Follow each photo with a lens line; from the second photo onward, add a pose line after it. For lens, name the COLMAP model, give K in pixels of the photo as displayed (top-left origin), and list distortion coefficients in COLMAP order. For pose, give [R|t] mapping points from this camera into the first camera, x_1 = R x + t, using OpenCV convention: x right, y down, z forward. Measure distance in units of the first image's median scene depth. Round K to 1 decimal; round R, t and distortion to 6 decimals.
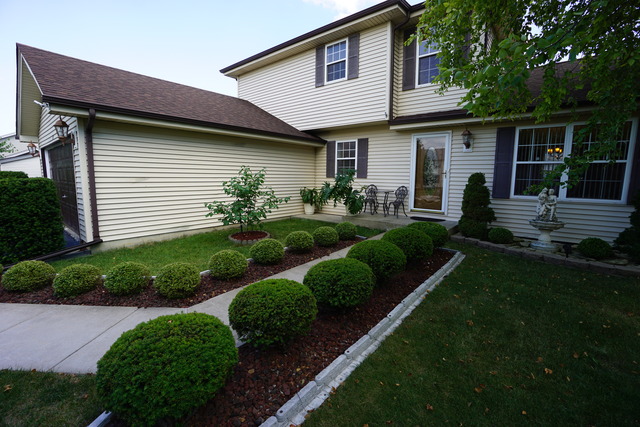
lens RADIAL K [[280.4, 0, 321.0], [0, 280.4, 210.9], [0, 0, 1]] dist [-0.041663, 0.000349]
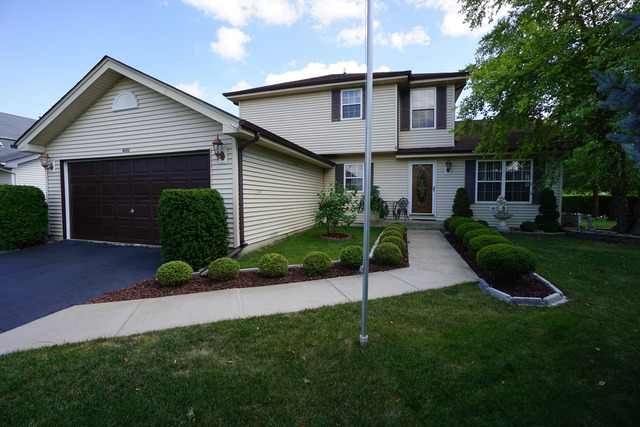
lens RADIAL K [[280.4, 0, 317.7], [0, 280.4, 214.8], [0, 0, 1]] dist [-0.041663, 0.000349]
pose [[0.928707, -0.034832, 0.369176, -0.674753], [0.055850, 0.997361, -0.046397, 0.040171], [-0.366585, 0.063708, 0.928201, -0.148795]]
